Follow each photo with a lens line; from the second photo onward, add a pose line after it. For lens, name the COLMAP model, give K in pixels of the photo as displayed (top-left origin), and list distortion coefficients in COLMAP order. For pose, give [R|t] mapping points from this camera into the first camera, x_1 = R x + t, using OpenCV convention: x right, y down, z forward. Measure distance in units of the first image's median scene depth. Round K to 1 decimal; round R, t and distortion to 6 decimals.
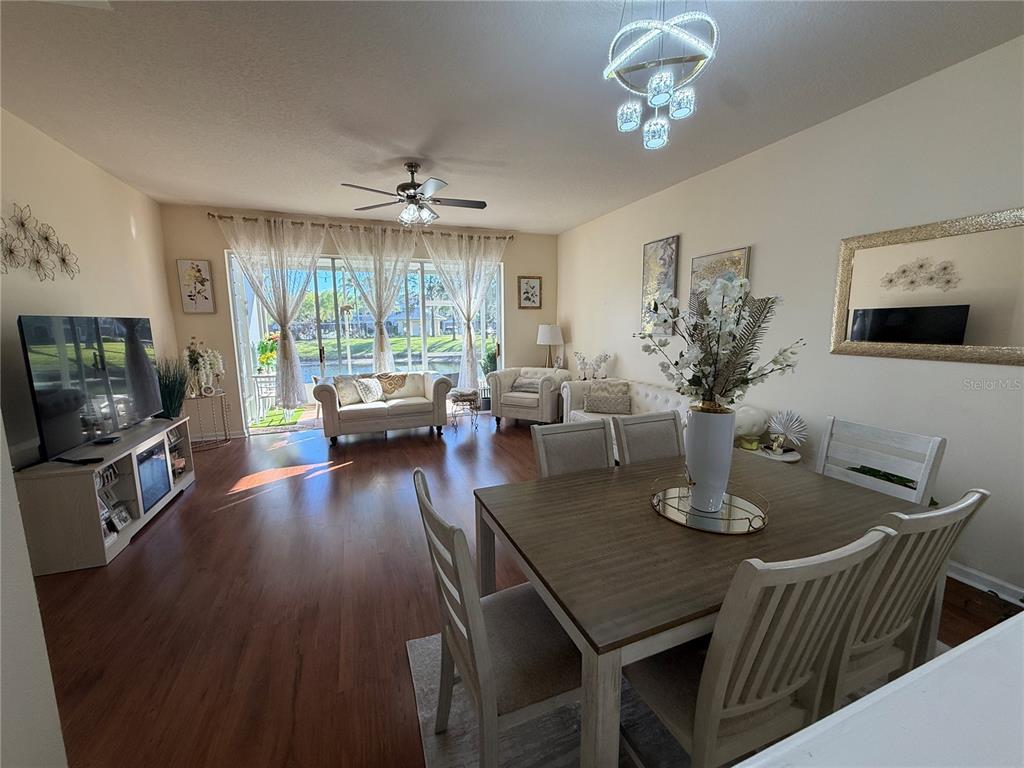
lens RADIAL K [[408.2, 0, 514.8], [0, 408.2, 386.7], [0, 0, 1]] dist [0.001912, 0.000519]
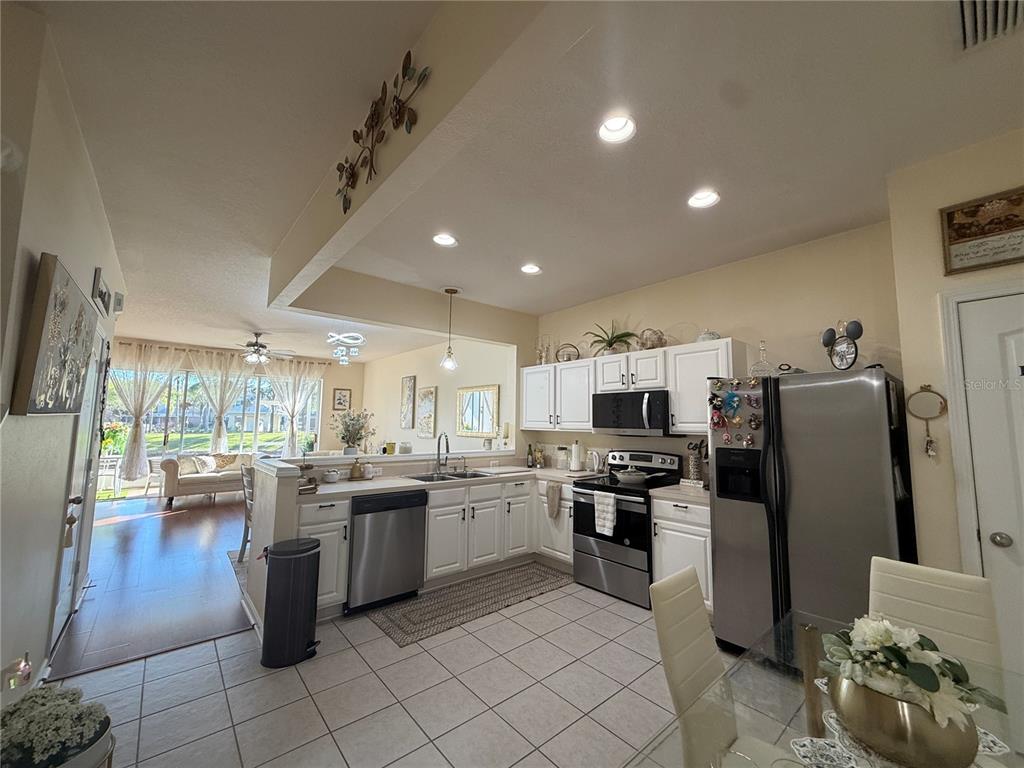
lens RADIAL K [[408.2, 0, 513.0], [0, 408.2, 386.1], [0, 0, 1]] dist [0.001912, 0.000519]
pose [[0.945301, 0.050267, 0.322303, 0.169538], [0.028496, 0.971552, -0.235105, 0.102549], [-0.324952, 0.231430, 0.916977, -0.667144]]
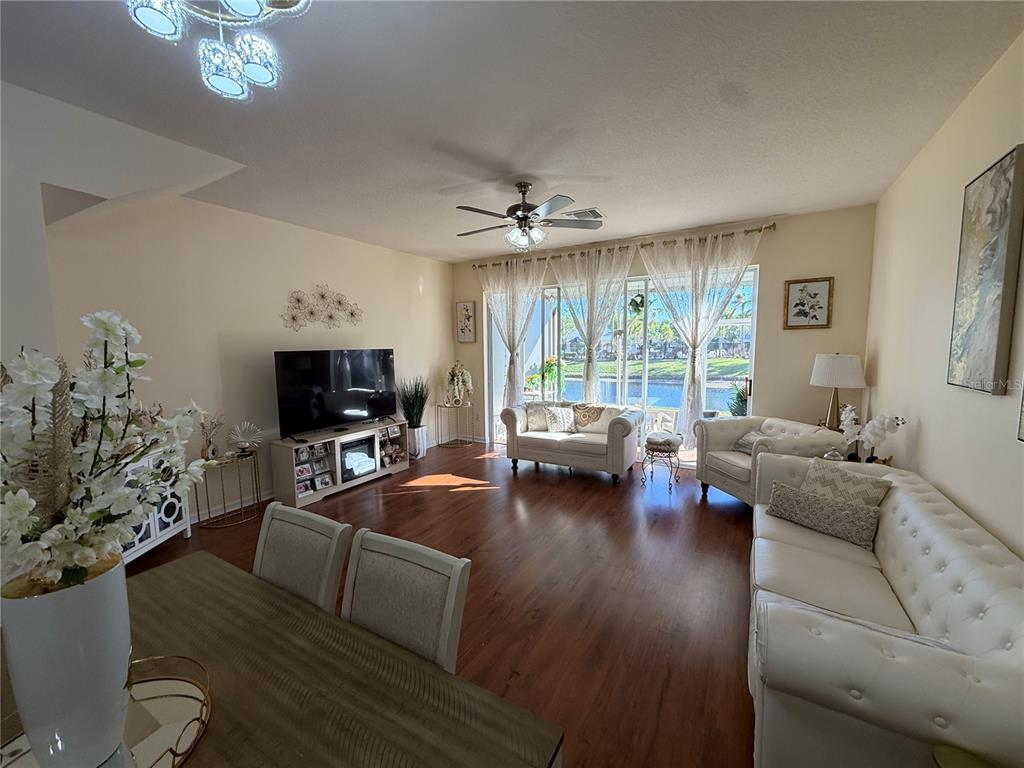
lens RADIAL K [[408.2, 0, 514.3], [0, 408.2, 386.6], [0, 0, 1]] dist [0.001912, 0.000519]
pose [[0.612448, 0.080315, -0.786421, 0.324638], [-0.114682, 0.993328, 0.012134, -0.066376], [0.782148, 0.082757, 0.617572, 0.298745]]
